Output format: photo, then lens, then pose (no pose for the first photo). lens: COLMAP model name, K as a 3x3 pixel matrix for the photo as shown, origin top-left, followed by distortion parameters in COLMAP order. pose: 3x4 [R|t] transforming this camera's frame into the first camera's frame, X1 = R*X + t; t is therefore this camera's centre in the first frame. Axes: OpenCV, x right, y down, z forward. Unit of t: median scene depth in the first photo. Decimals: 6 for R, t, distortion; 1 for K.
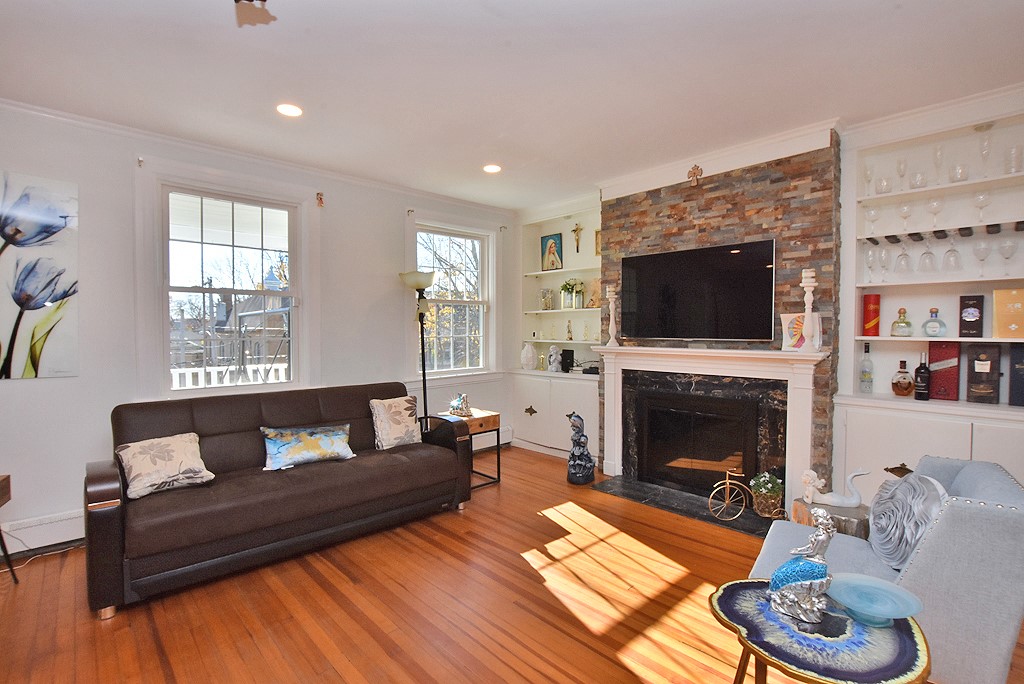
lens RADIAL K [[476.9, 0, 504.2], [0, 476.9, 341.7], [0, 0, 1]] dist [-0.028424, 0.002021]
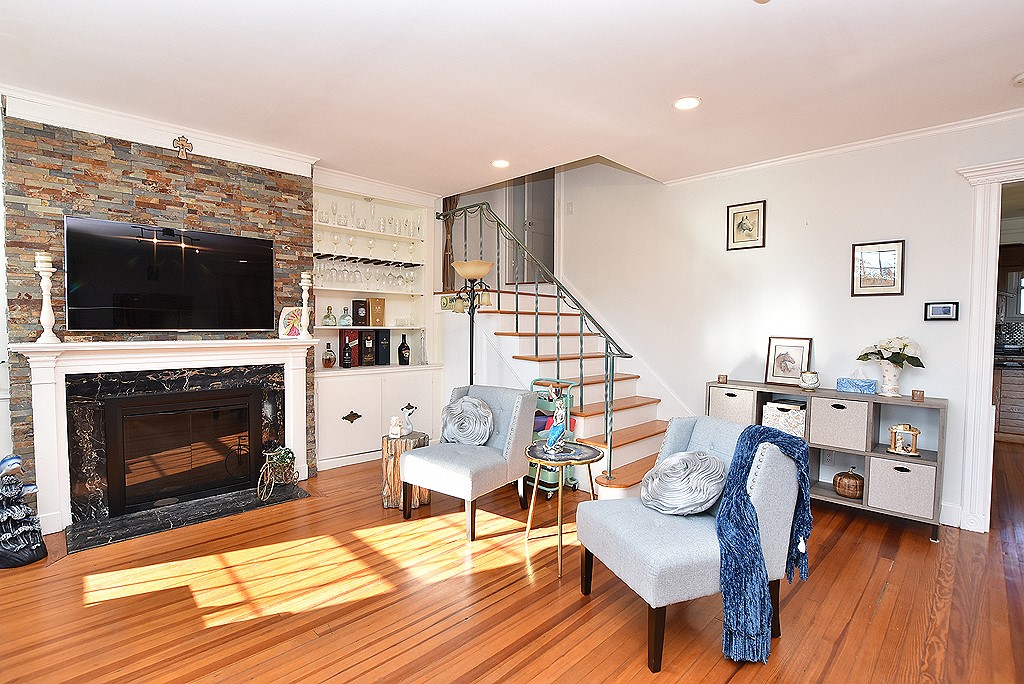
lens RADIAL K [[476.9, 0, 512.2], [0, 476.9, 338.6], [0, 0, 1]] dist [-0.028424, 0.002021]
pose [[-0.031904, -0.032734, 0.998955, -0.556191], [0.014658, 0.999341, 0.033214, -0.011105], [-0.999383, 0.015702, -0.031403, 0.443889]]
